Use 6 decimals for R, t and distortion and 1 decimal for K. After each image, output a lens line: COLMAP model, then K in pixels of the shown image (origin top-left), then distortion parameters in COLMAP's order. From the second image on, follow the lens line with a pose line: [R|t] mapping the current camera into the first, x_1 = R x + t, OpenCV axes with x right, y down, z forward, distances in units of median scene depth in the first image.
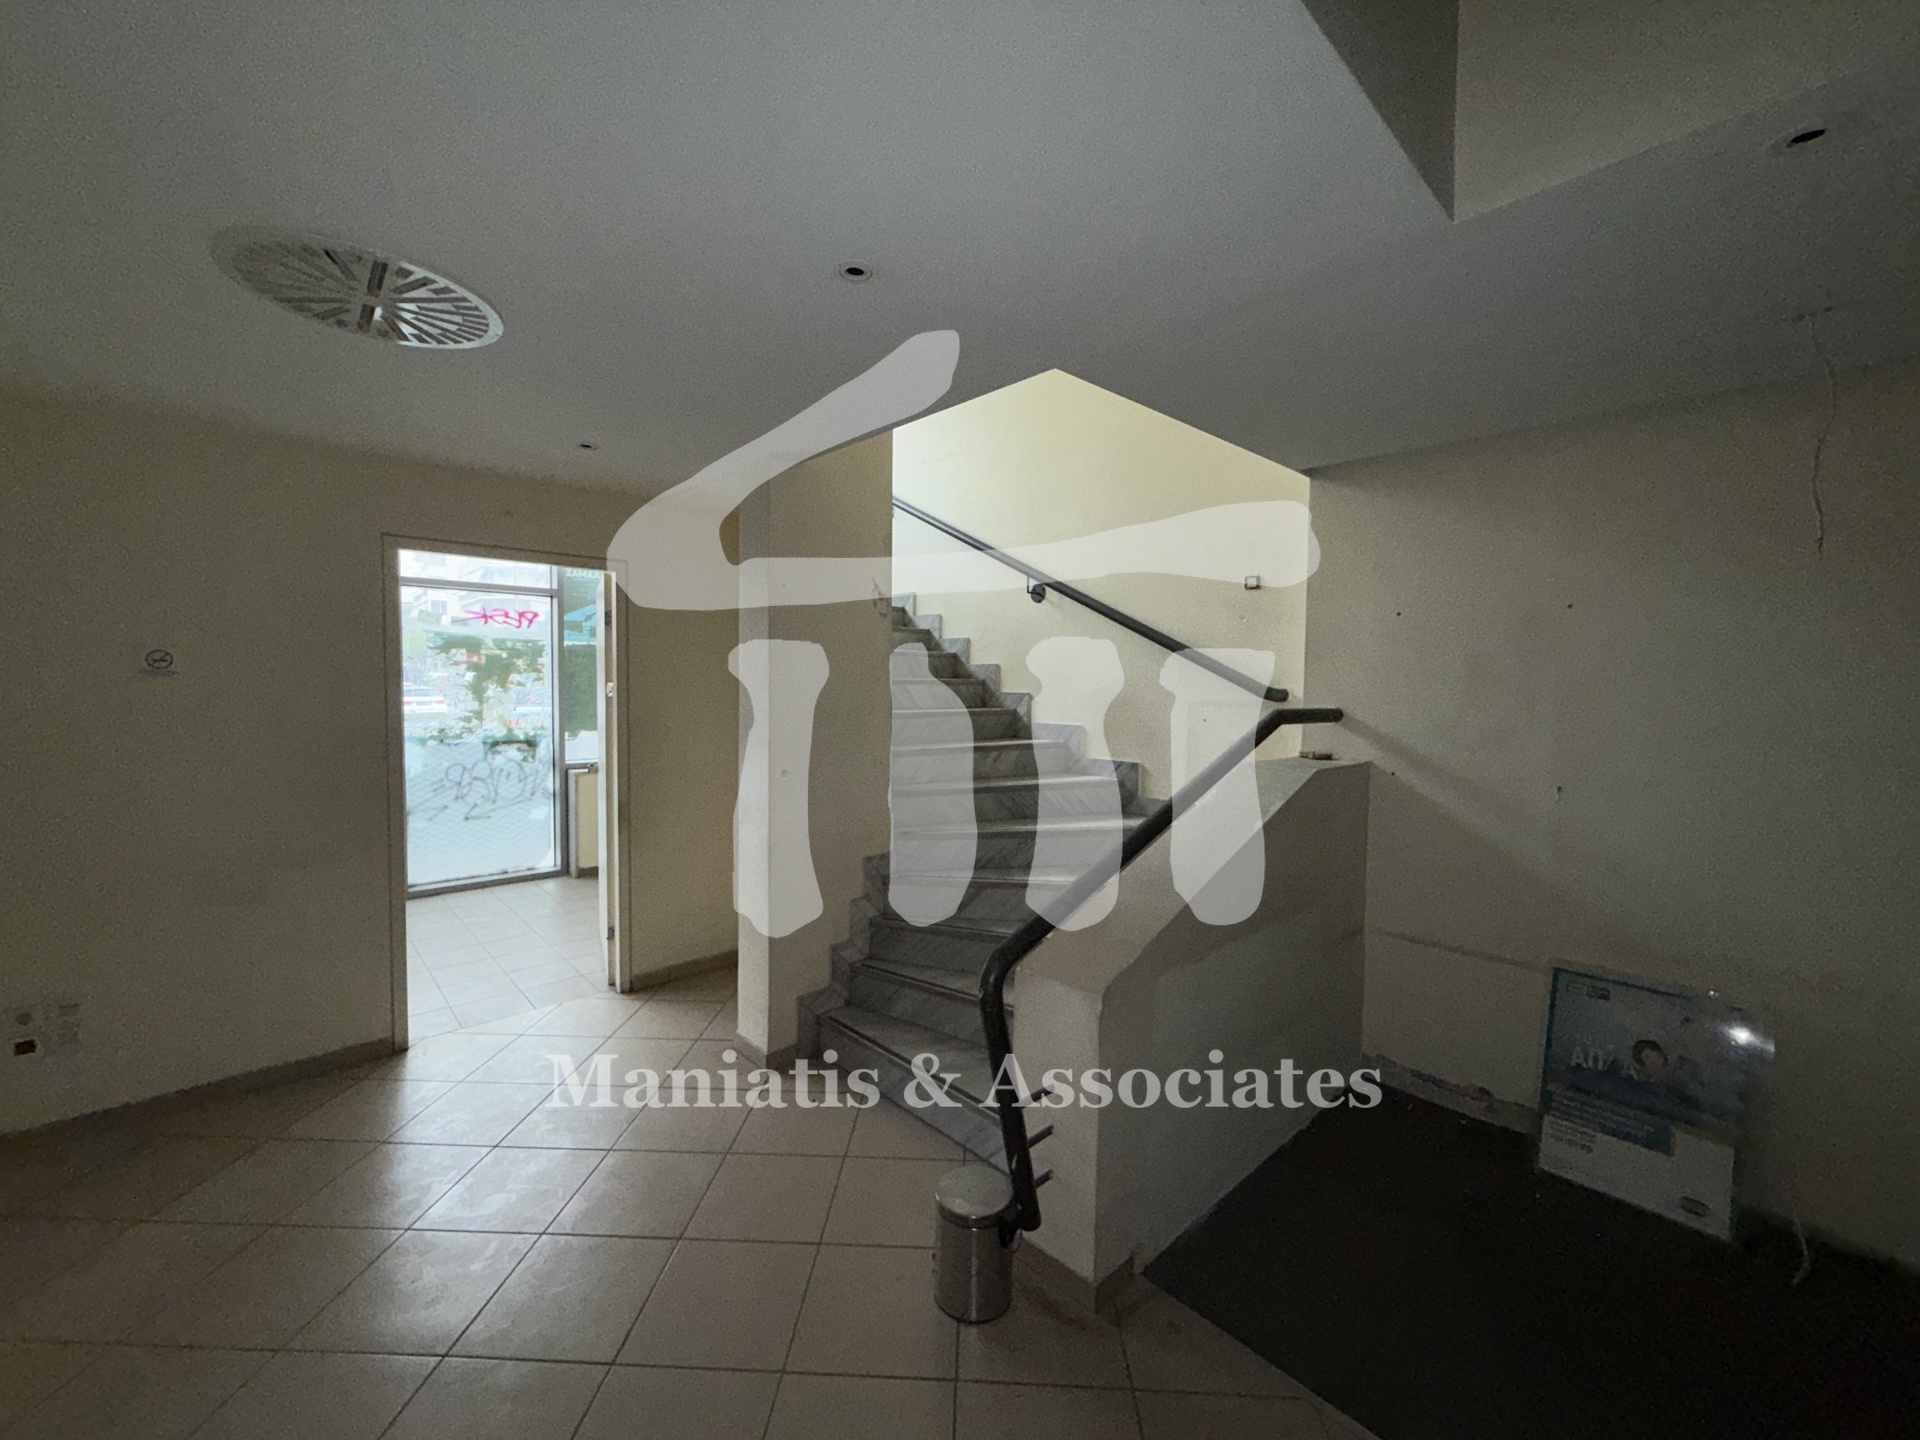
lens RADIAL K [[769.8, 0, 966.8], [0, 769.8, 717.0], [0, 0, 1]] dist [-0.003859, -0.000731]
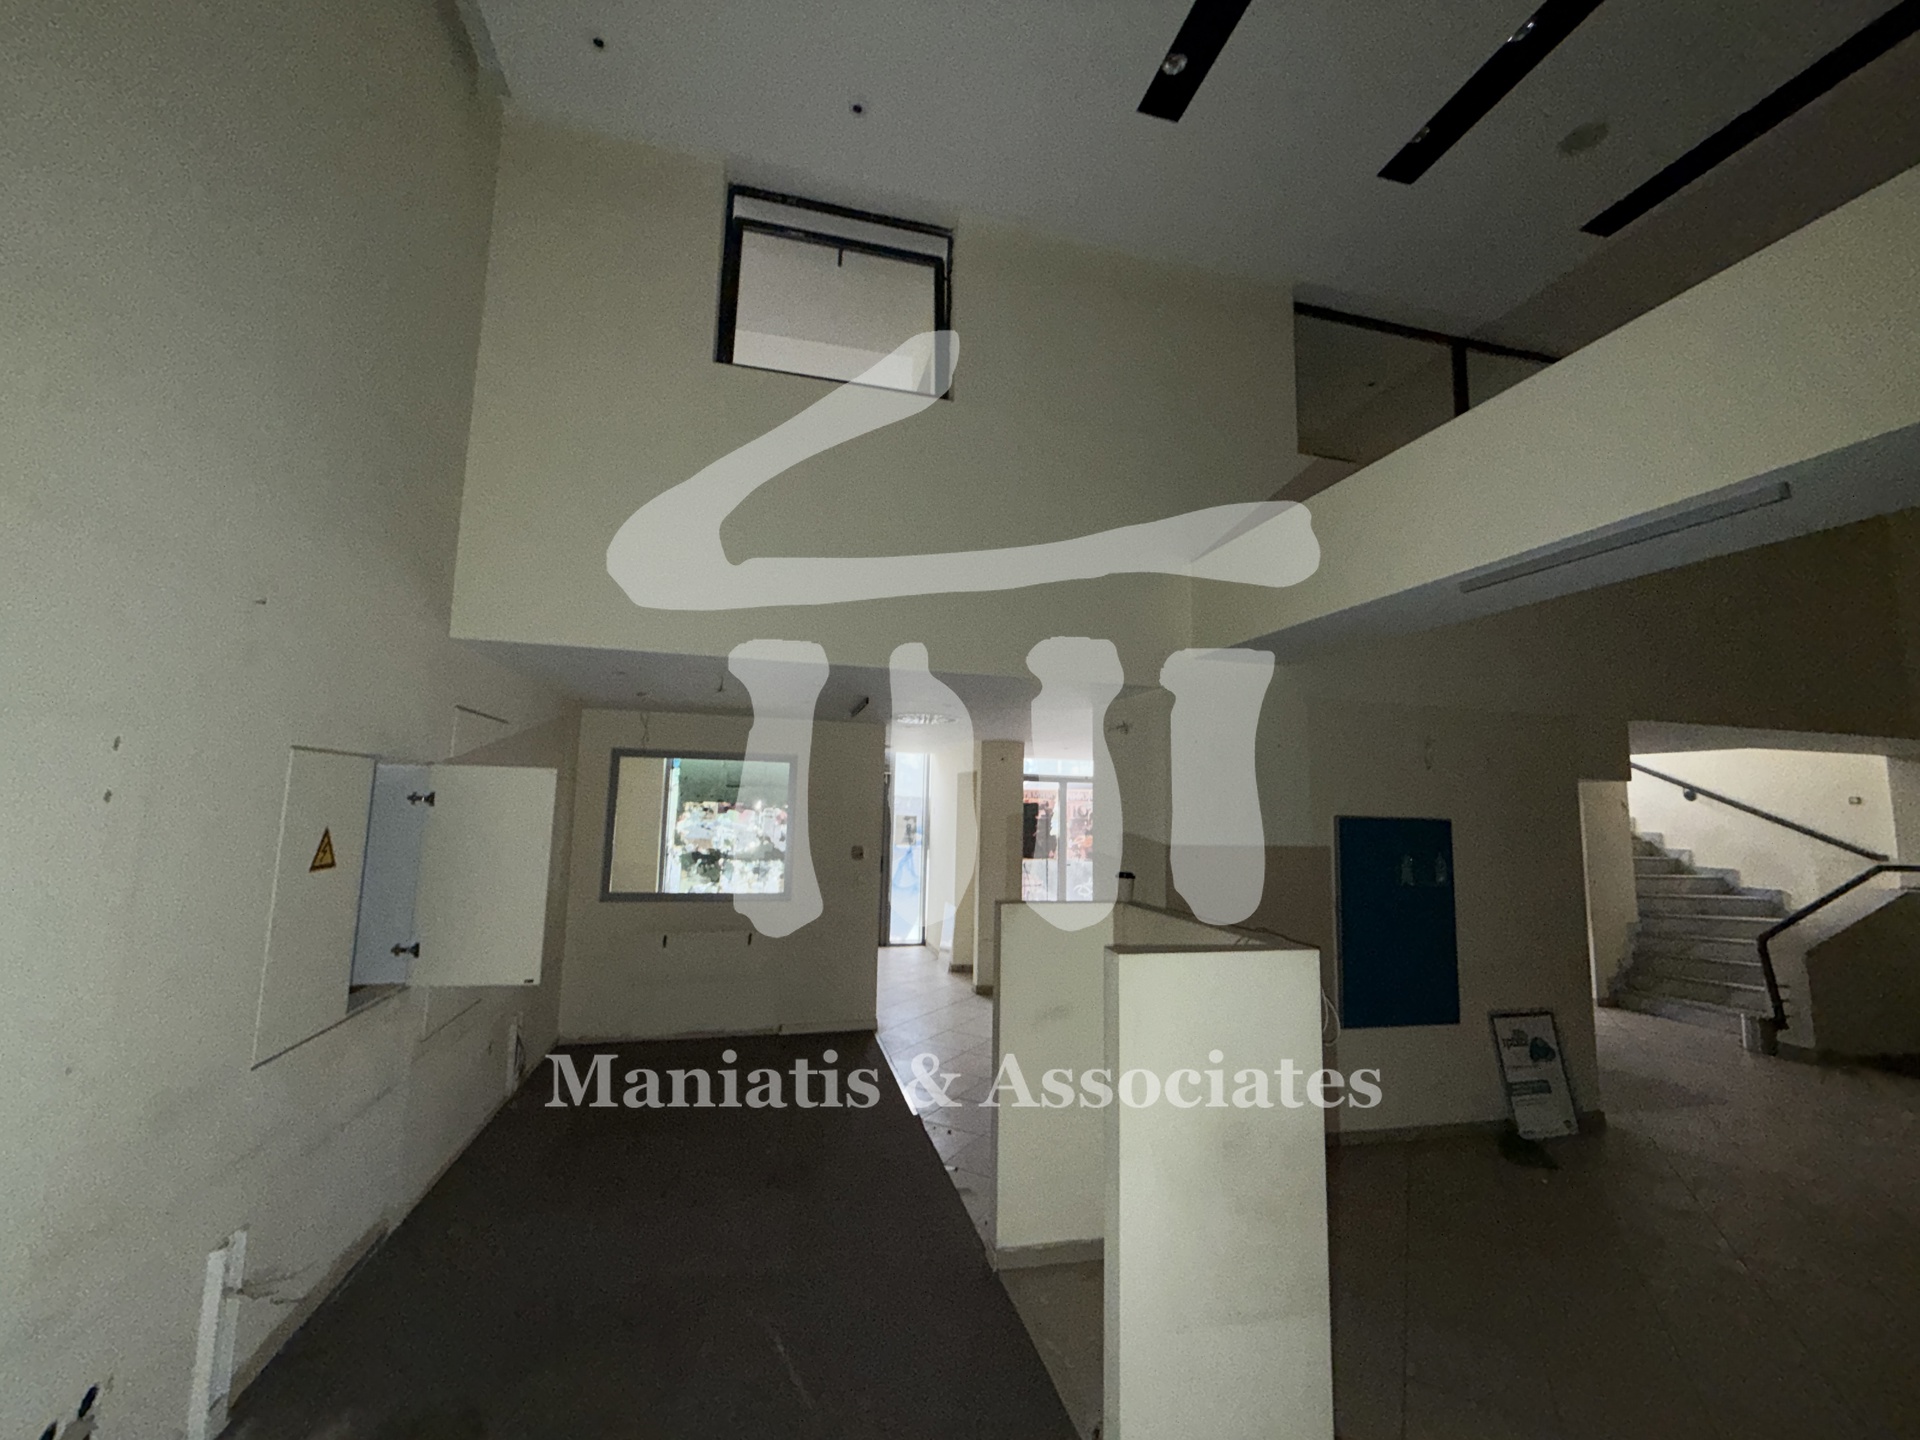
lens RADIAL K [[769.8, 0, 951.6], [0, 769.8, 719.9], [0, 0, 1]] dist [-0.003859, -0.000731]
pose [[0.871924, -0.044428, -0.487621, -0.576114], [-0.038126, 0.986691, -0.158071, 0.019991], [0.488154, 0.156417, 0.858627, -1.557086]]
